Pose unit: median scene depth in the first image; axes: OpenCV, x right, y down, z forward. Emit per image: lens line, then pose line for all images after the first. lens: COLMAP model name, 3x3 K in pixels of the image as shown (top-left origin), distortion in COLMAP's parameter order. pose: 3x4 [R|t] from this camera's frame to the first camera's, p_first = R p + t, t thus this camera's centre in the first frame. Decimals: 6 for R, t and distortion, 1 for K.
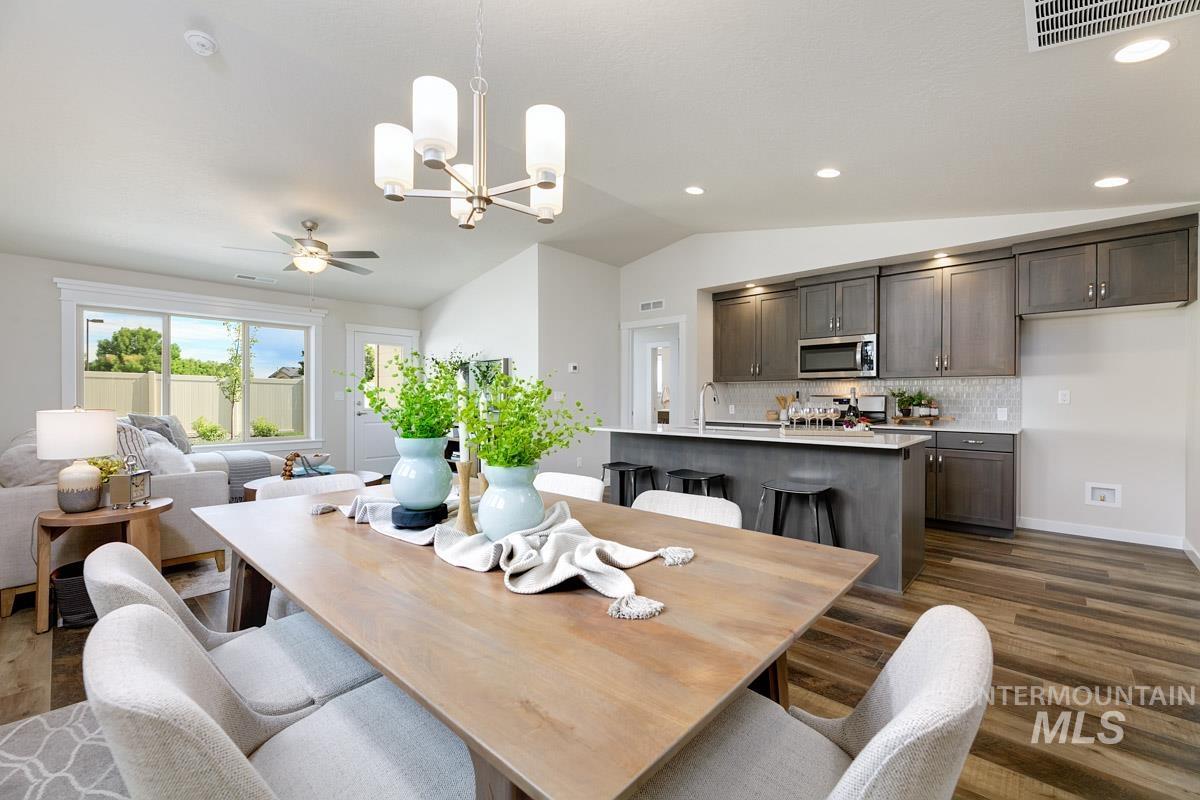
lens RADIAL K [[504.9, 0, 598.7], [0, 504.9, 397.1], [0, 0, 1]] dist [-0.000062, 0.000104]
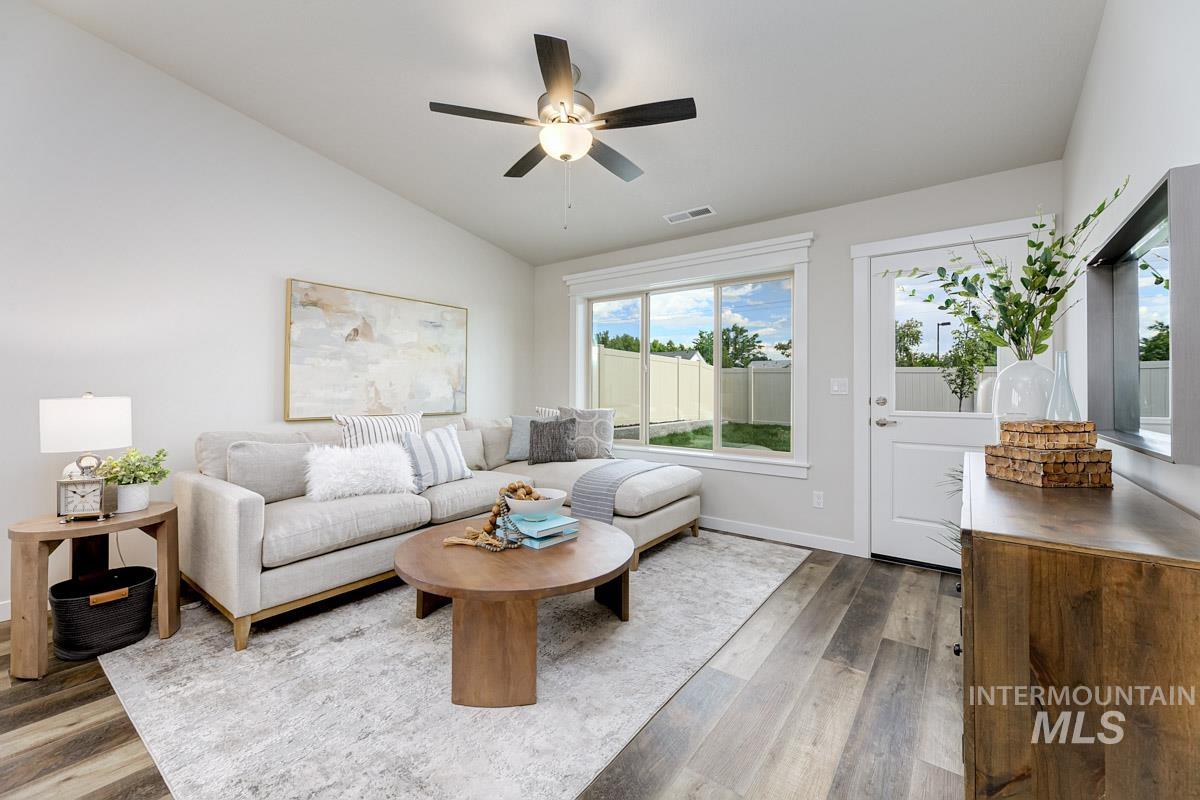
lens RADIAL K [[484.4, 0, 605.5], [0, 484.4, 393.3], [0, 0, 1]] dist [-0.001300, -0.000118]
pose [[0.103586, 0.004152, -0.994612, -0.054663], [-0.003158, 0.999988, 0.003846, 0.005171], [0.994615, 0.002742, 0.103598, 0.973373]]
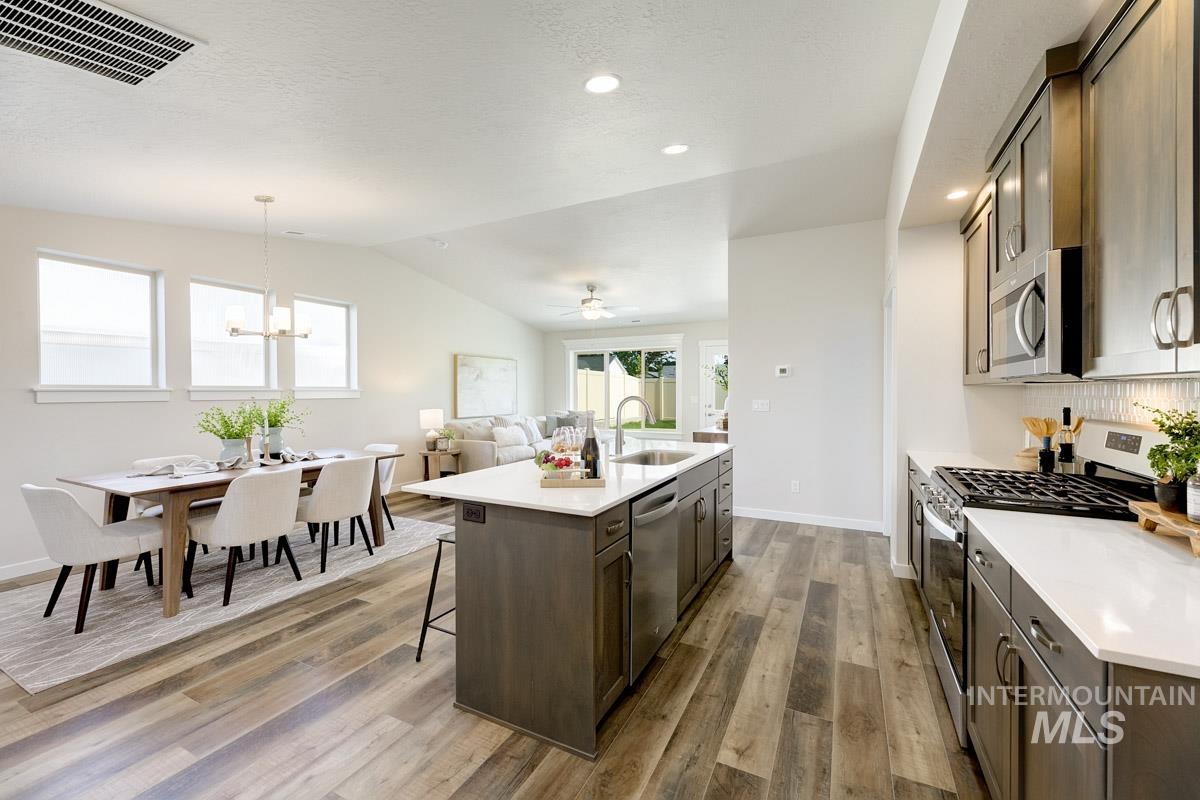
lens RADIAL K [[484.4, 0, 596.7], [0, 484.4, 397.4], [0, 0, 1]] dist [-0.001300, -0.000118]
pose [[0.254110, 0.007184, -0.967149, 0.808116], [0.005445, 0.999946, 0.008858, -0.028292], [0.967160, -0.007517, 0.254057, 0.634126]]
